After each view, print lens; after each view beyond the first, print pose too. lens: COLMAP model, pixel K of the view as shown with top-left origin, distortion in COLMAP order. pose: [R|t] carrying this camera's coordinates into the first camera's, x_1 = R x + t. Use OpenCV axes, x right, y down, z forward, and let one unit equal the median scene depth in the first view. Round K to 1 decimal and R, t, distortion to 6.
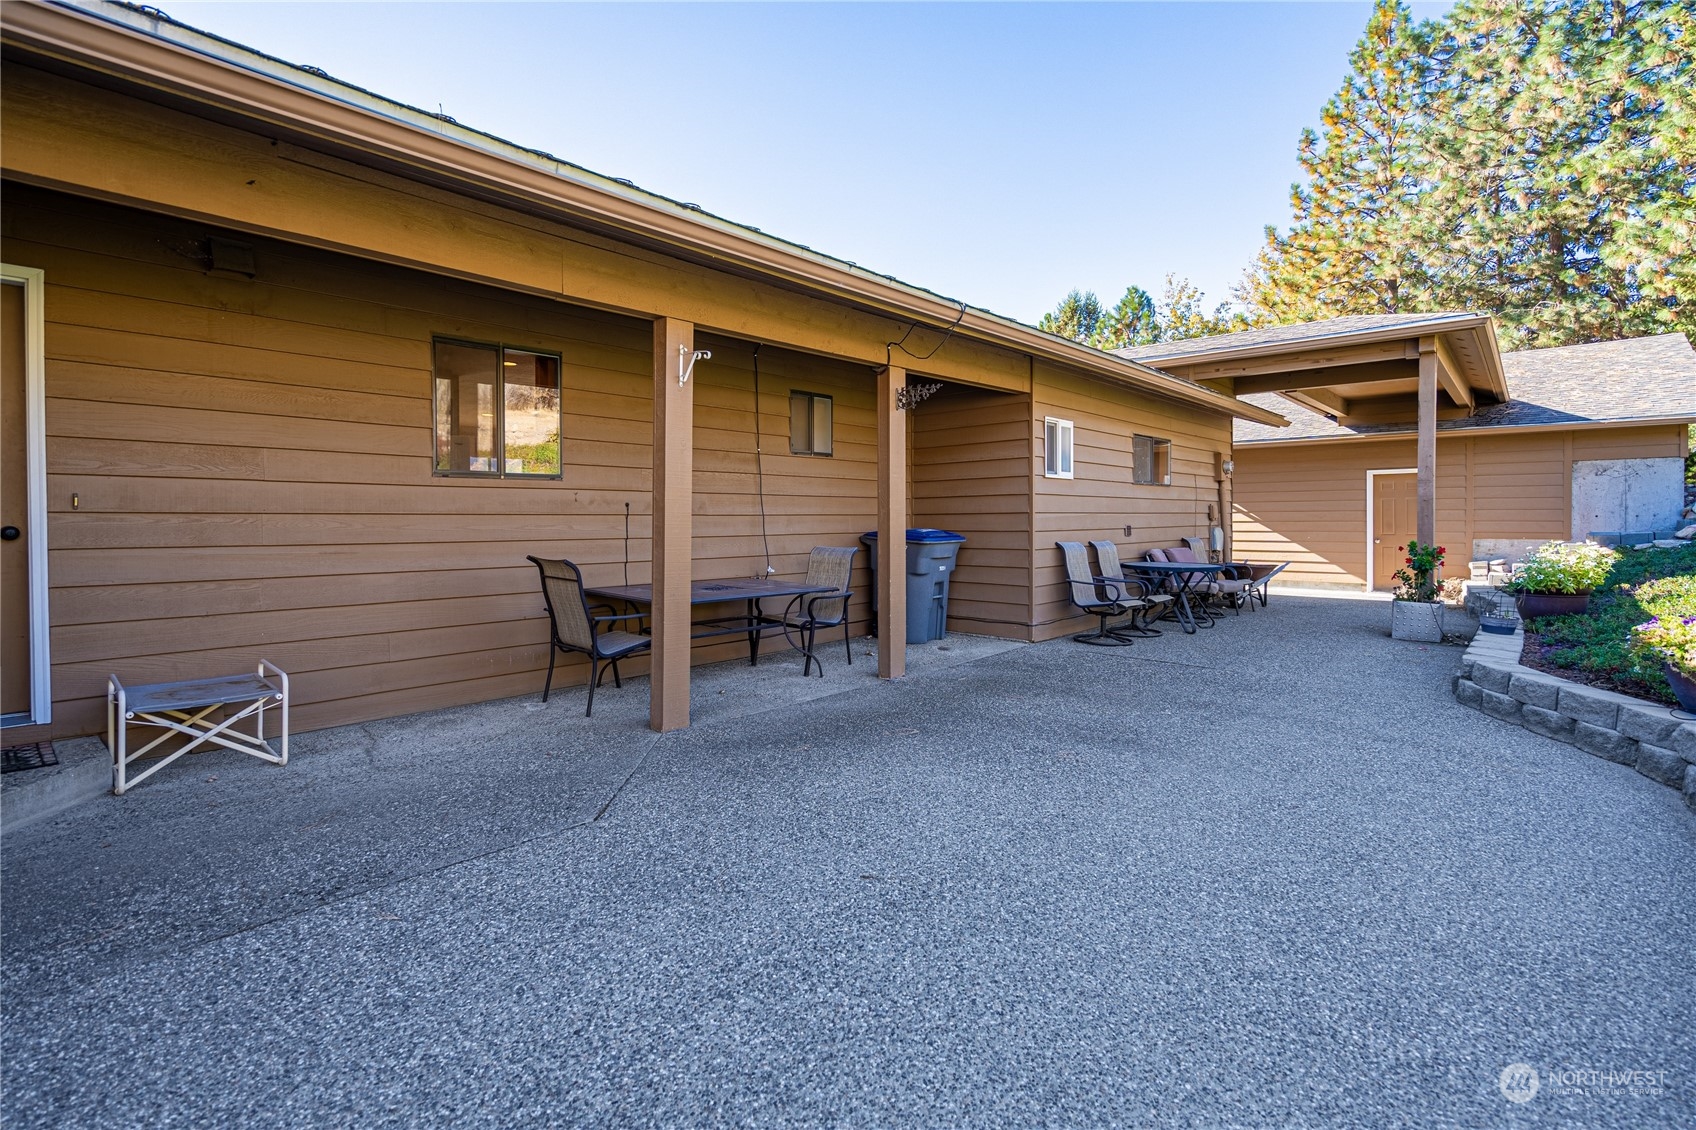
lens RADIAL K [[806.7, 0, 849.6], [0, 806.7, 524.5], [0, 0, 1]] dist [-0.001452, 0.000165]
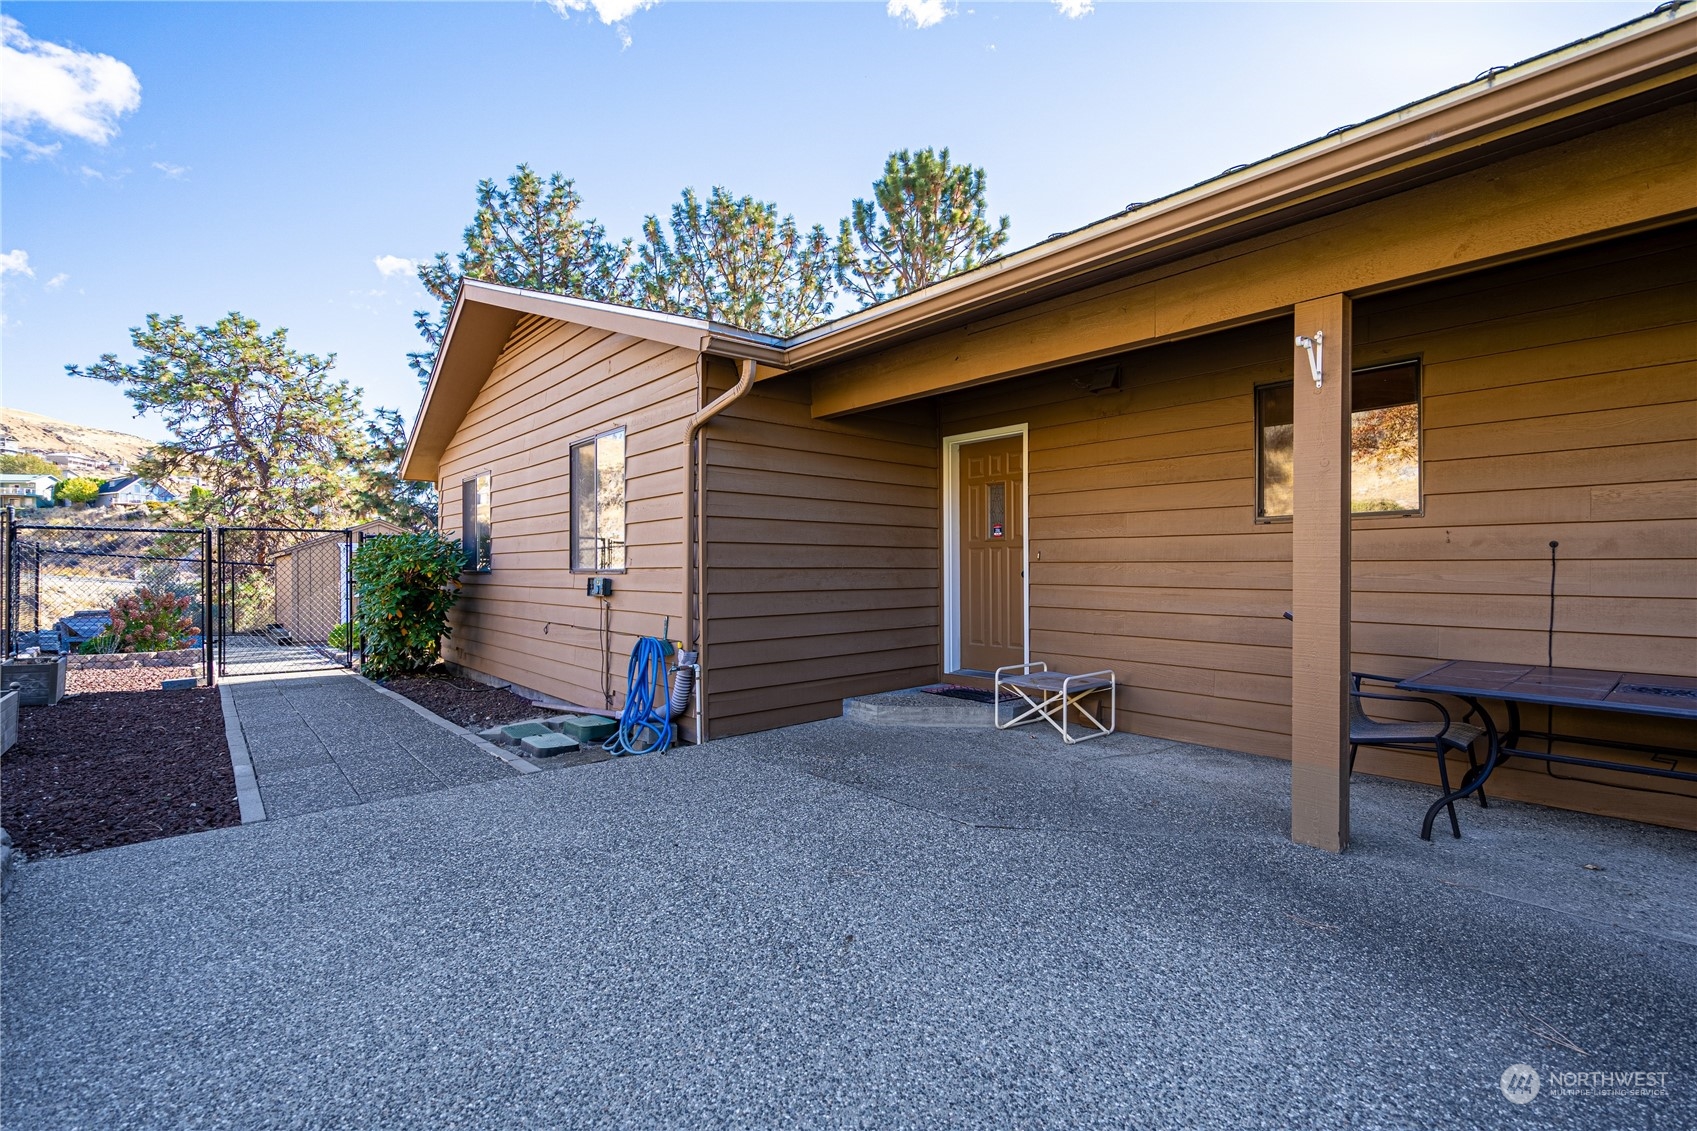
lens RADIAL K [[775.5, 0, 848.5], [0, 775.5, 565.5], [0, 0, 1]] dist [-0.002091, 0.000195]
pose [[-0.136223, -0.003215, -0.990673, 0.711678], [-0.007285, 0.999971, -0.002243, -0.002386], [0.990651, 0.006912, -0.136242, 0.853434]]
